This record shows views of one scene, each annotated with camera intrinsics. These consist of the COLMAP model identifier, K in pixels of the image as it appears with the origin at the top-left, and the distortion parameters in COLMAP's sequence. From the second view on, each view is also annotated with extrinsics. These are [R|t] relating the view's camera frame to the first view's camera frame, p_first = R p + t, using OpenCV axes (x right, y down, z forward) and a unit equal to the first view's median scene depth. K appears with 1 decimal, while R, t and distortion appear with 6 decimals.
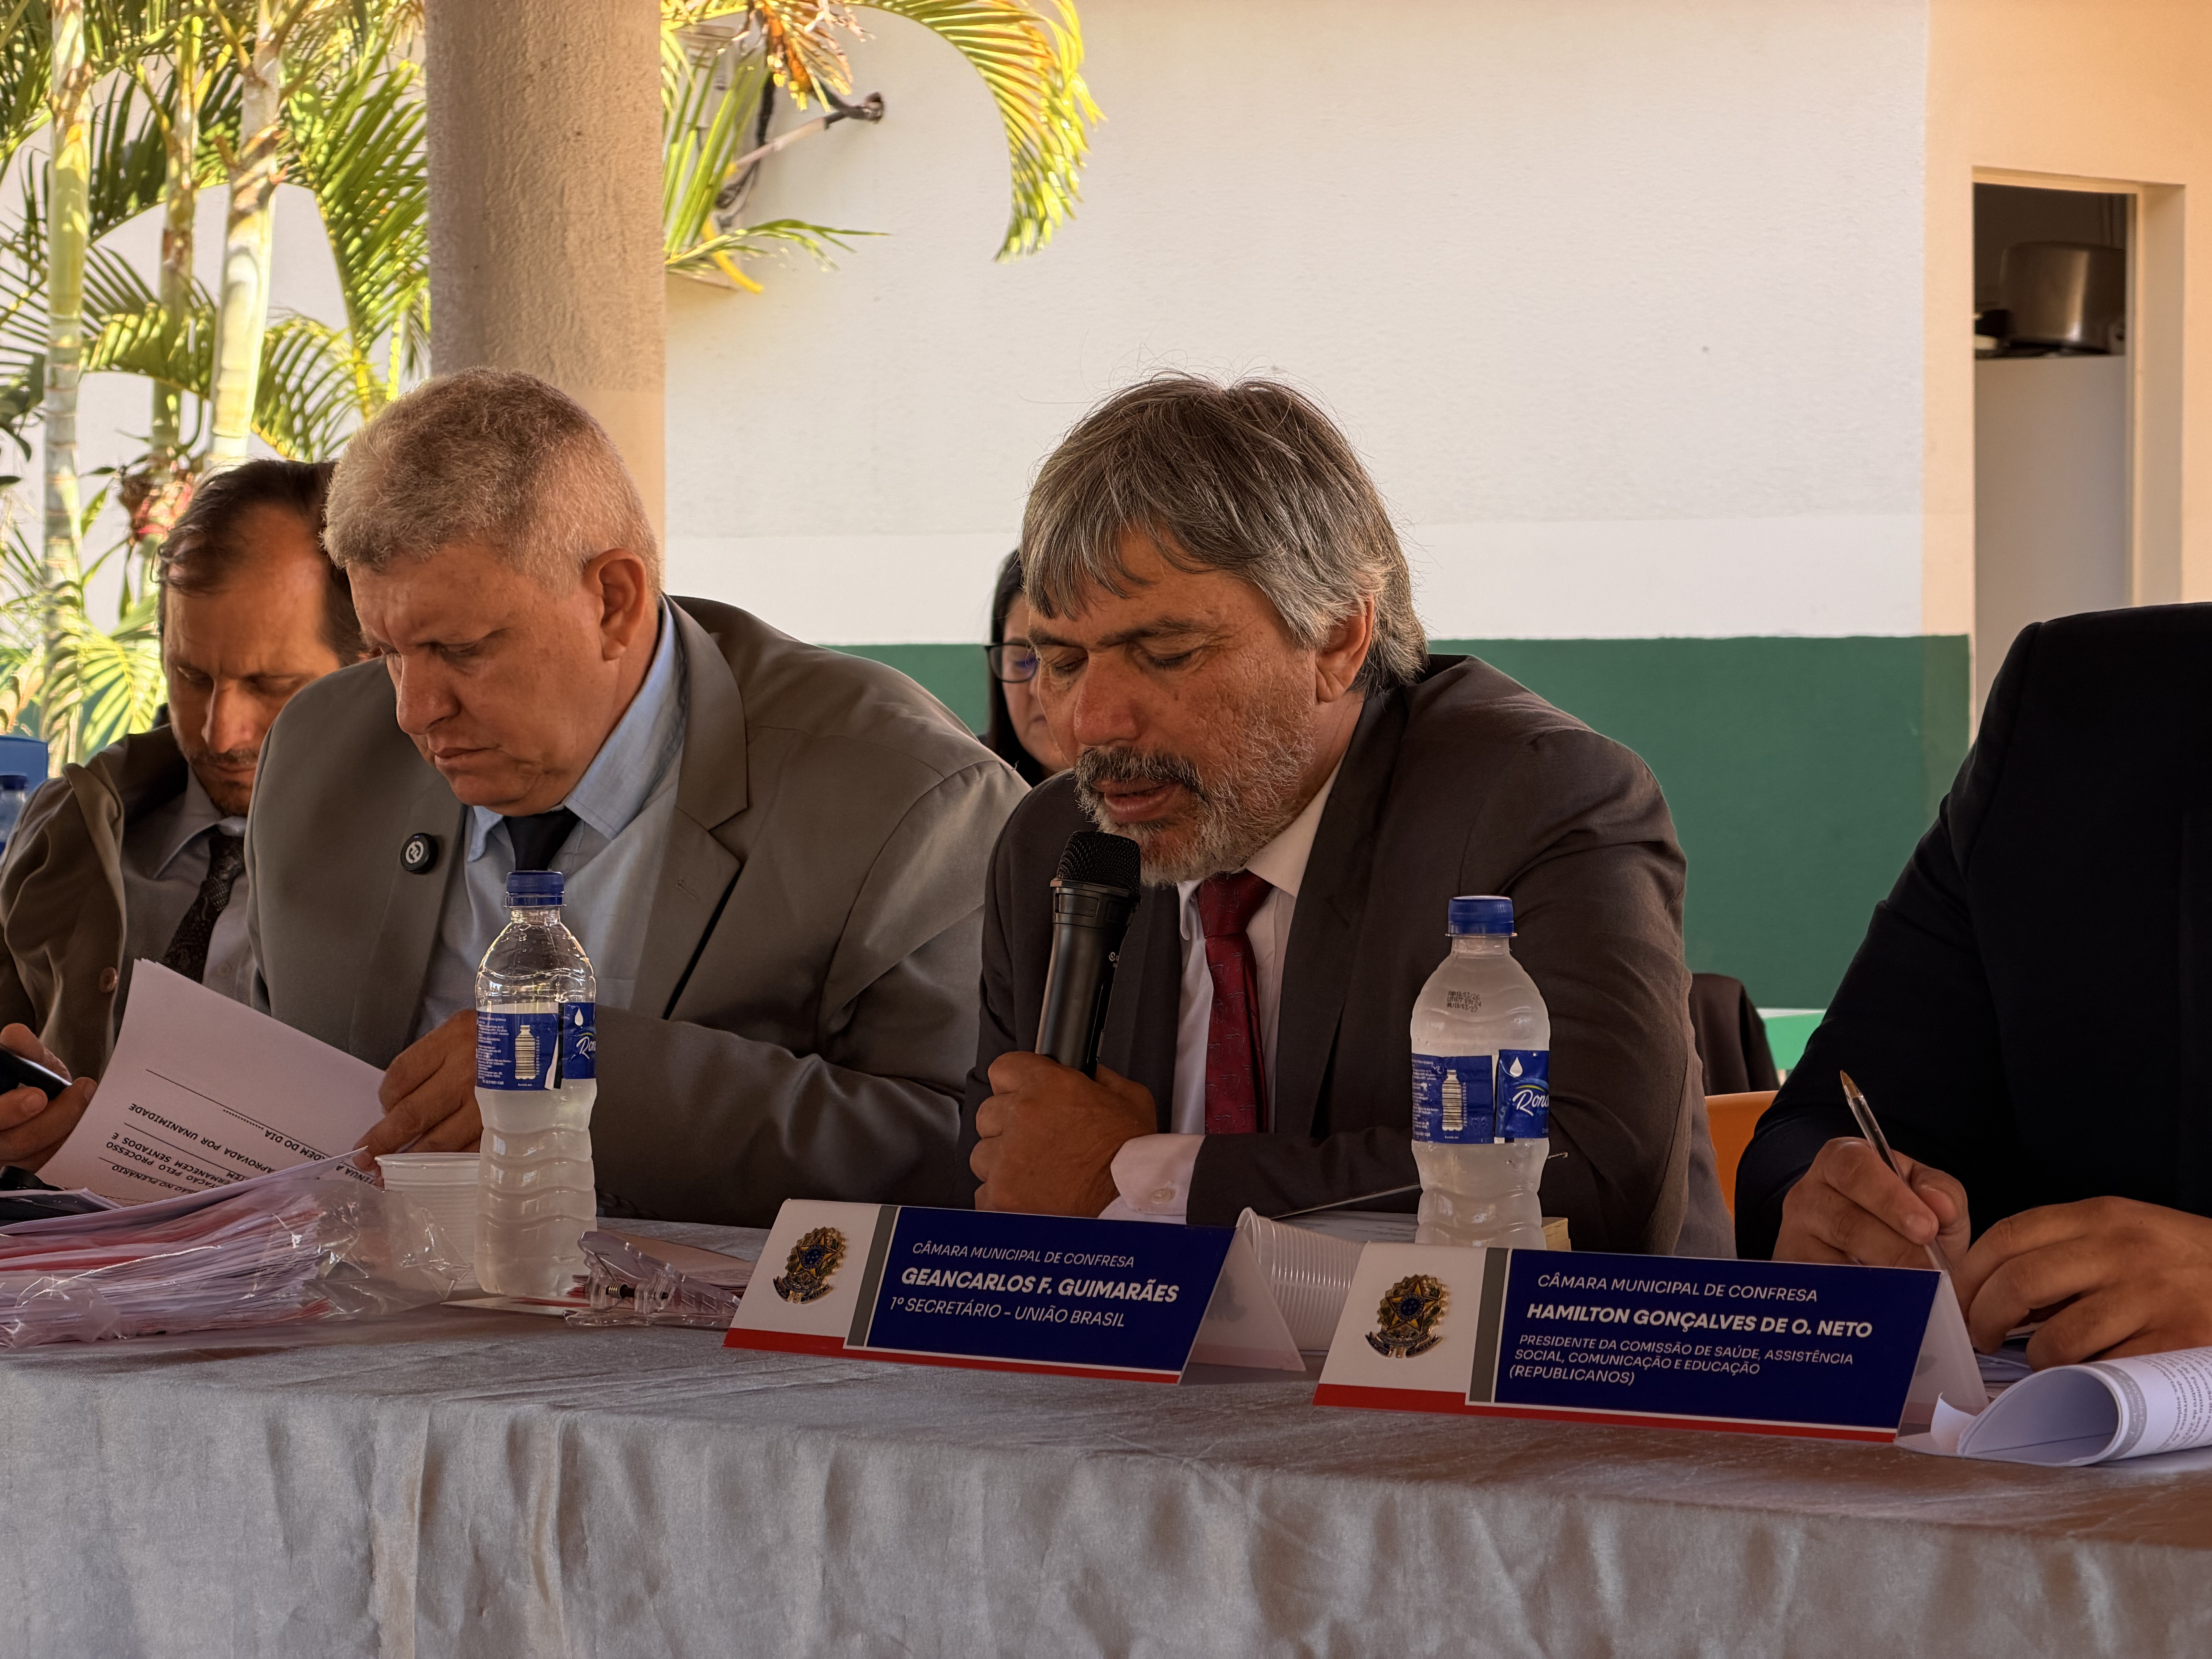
lens RADIAL K [[6473.8, 0, 1105.1], [0, 6473.8, 838.7], [0, 0, 1]] dist [-0.084116, 0.000000]
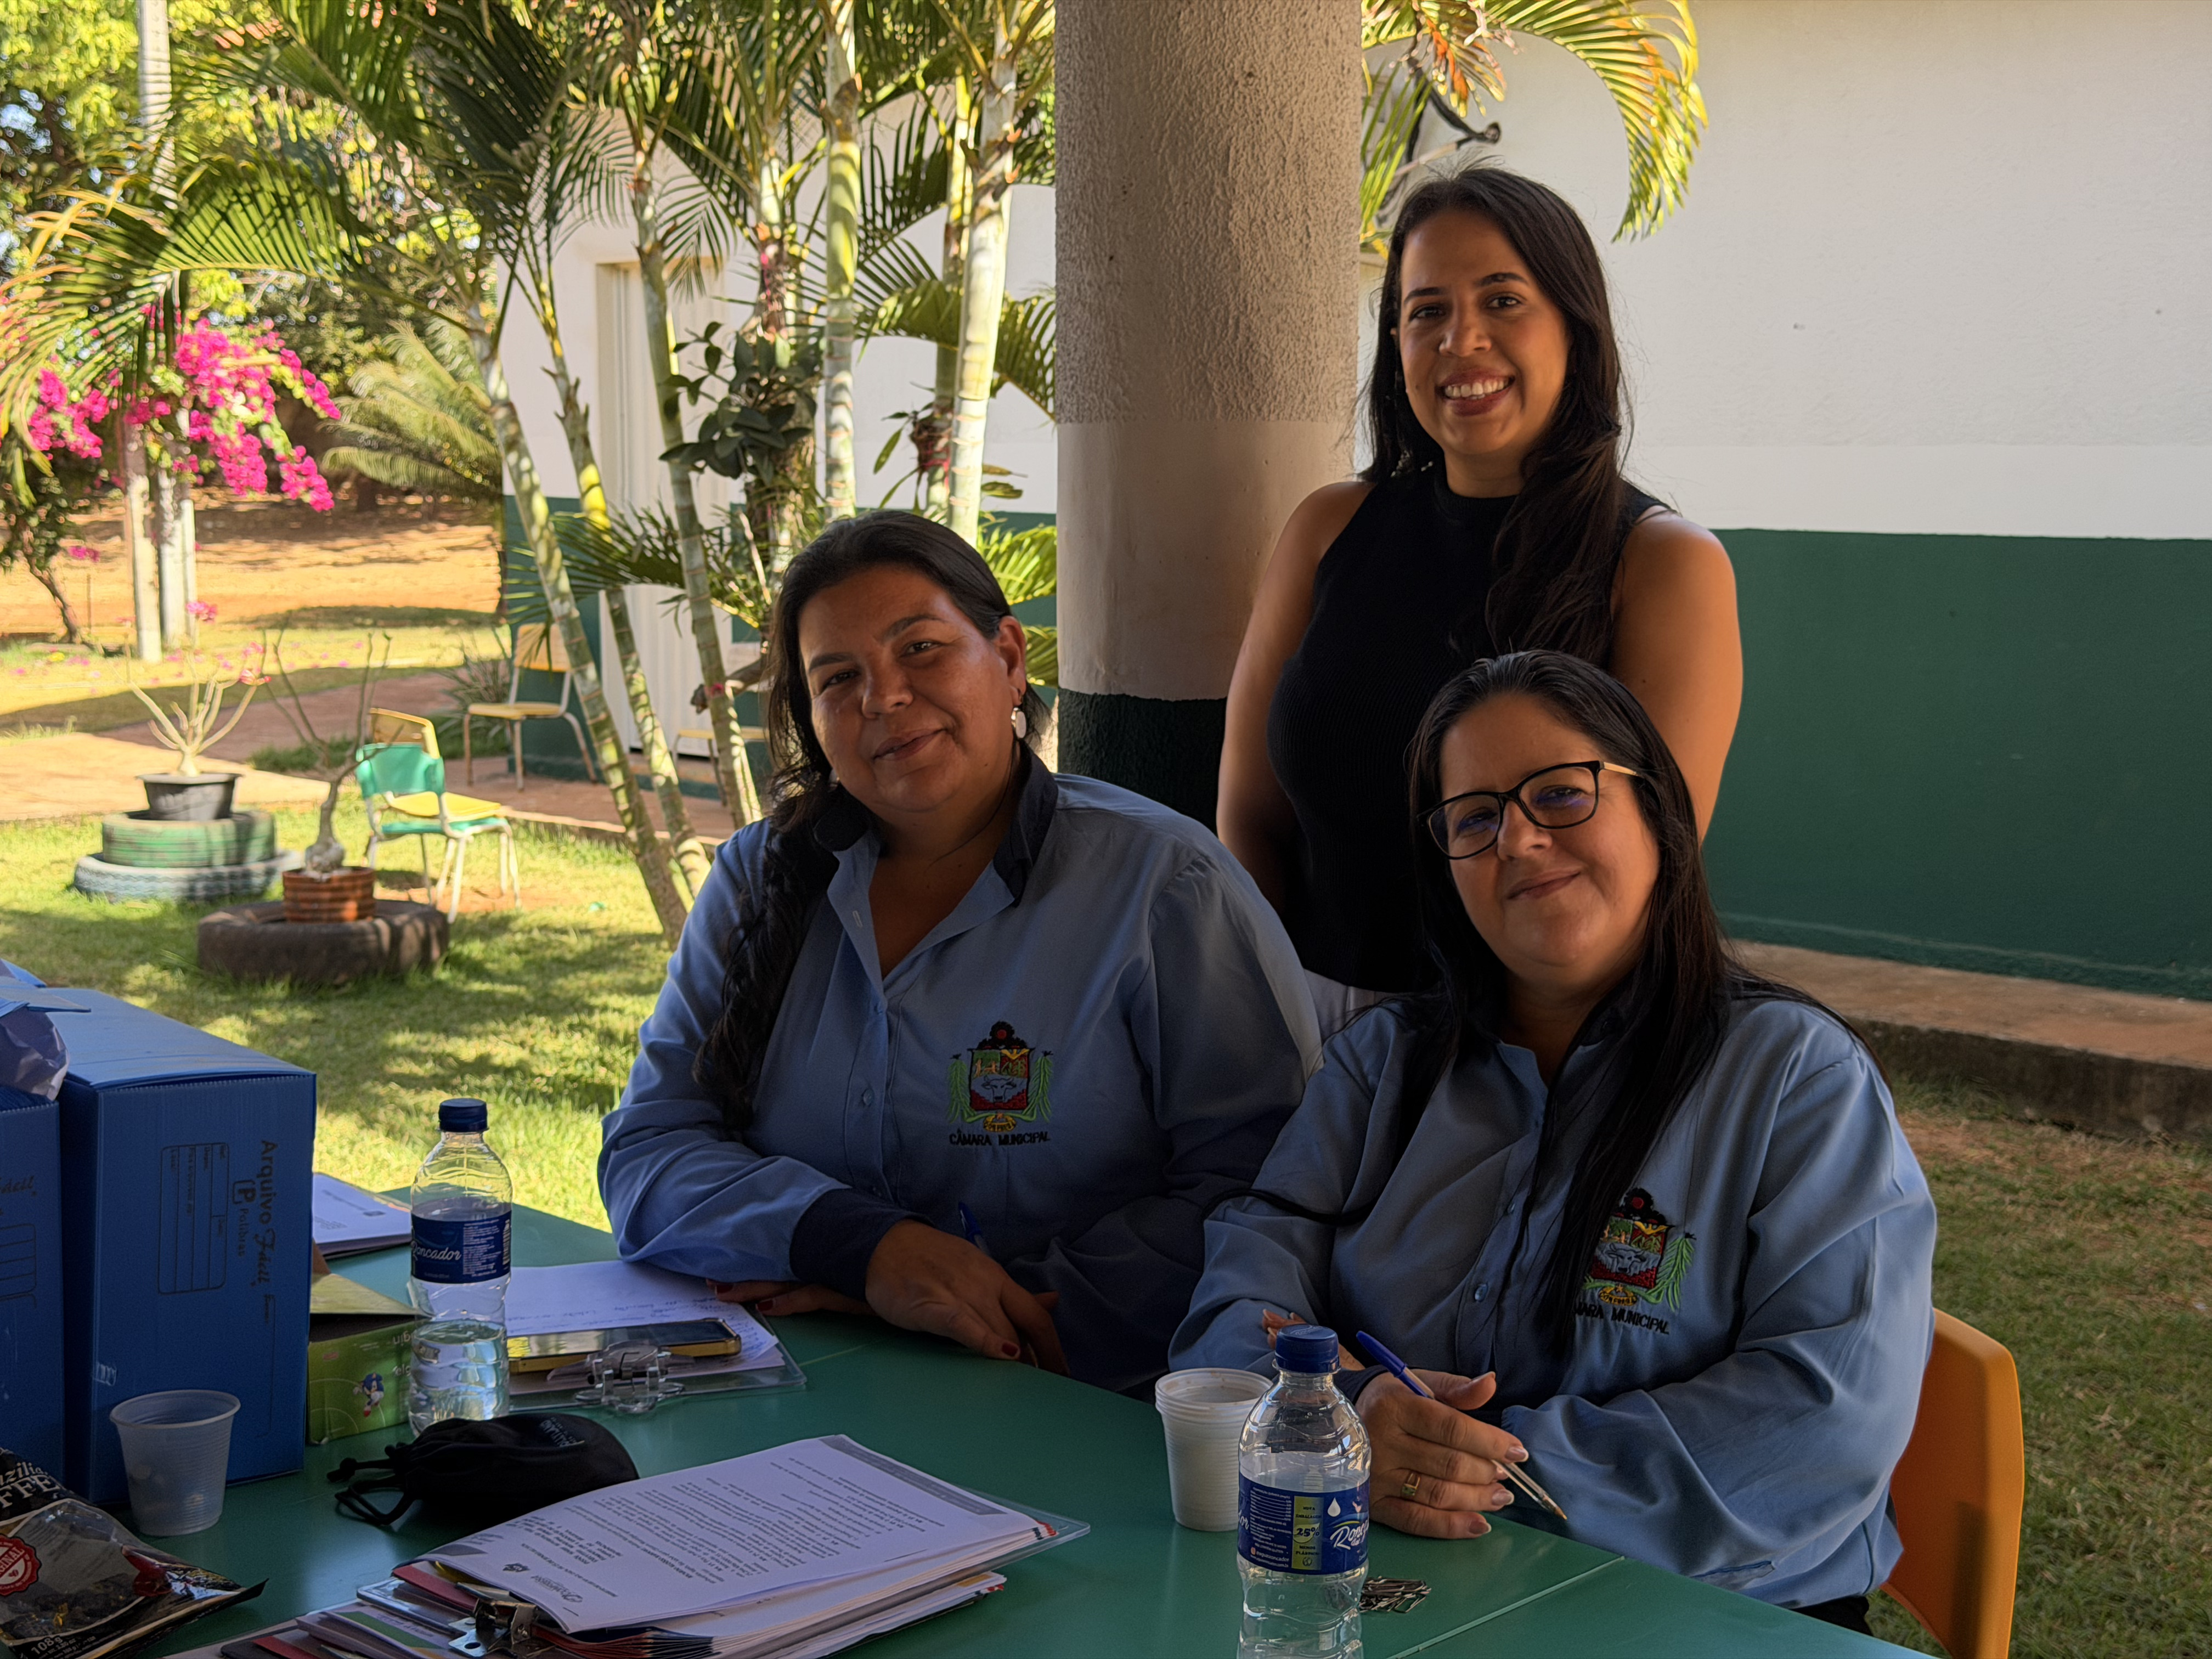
lens RADIAL K [[3109.1, 0, 1102.9], [0, 3109.1, 829.5], [0, 0, 1]] dist [0.190262, 0.000000]
pose [[0.990527, 0.025558, -0.134919, -0.028806], [-0.012813, 0.995442, 0.094501, -0.034511], [0.136719, -0.091877, 0.986340, 0.387684]]
